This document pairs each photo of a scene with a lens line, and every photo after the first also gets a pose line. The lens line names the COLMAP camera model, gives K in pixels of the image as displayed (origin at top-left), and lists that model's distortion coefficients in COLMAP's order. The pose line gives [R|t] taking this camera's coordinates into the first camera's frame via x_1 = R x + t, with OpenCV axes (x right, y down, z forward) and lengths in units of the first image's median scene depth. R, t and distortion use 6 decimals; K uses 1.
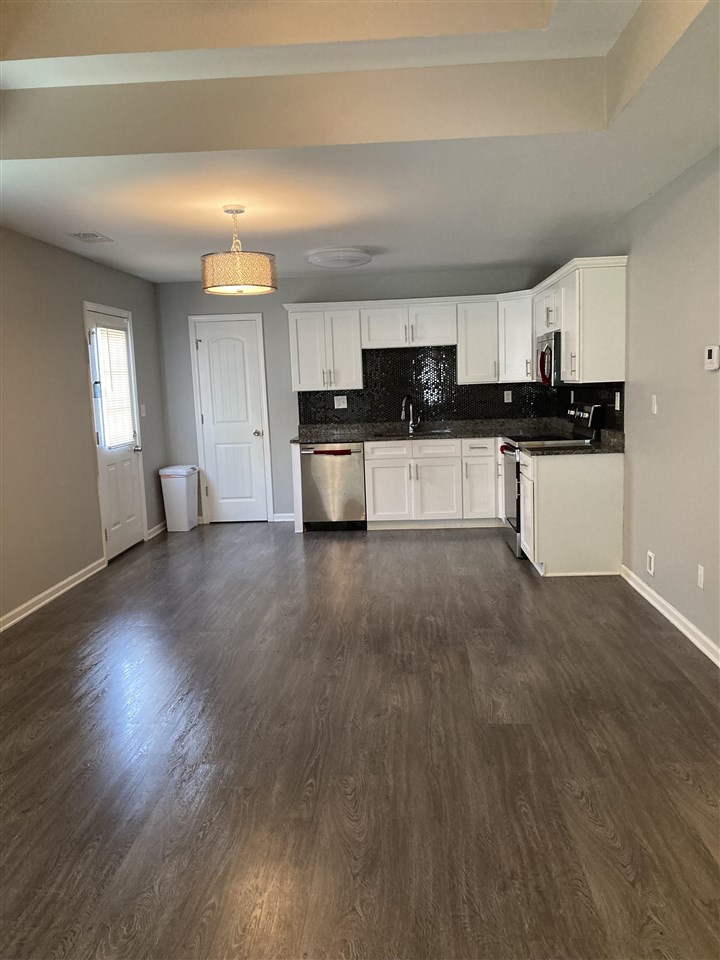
lens RADIAL K [[790.8, 0, 361.0], [0, 790.8, 501.8], [0, 0, 1]] dist [0.038800, -0.044413]
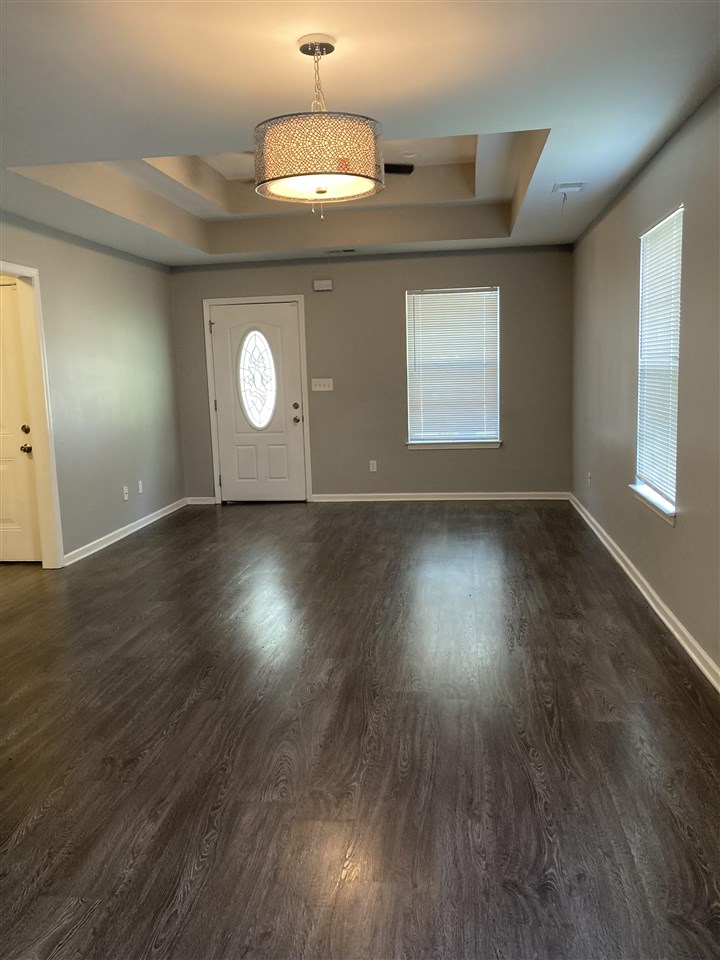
lens RADIAL K [[790.8, 0, 361.0], [0, 790.8, 501.8], [0, 0, 1]] dist [0.038800, -0.044413]
pose [[-0.995503, 0.053898, 0.077904, -0.244461], [0.075652, 0.947278, 0.311353, -0.257980], [-0.057016, 0.315847, -0.947096, 1.841680]]
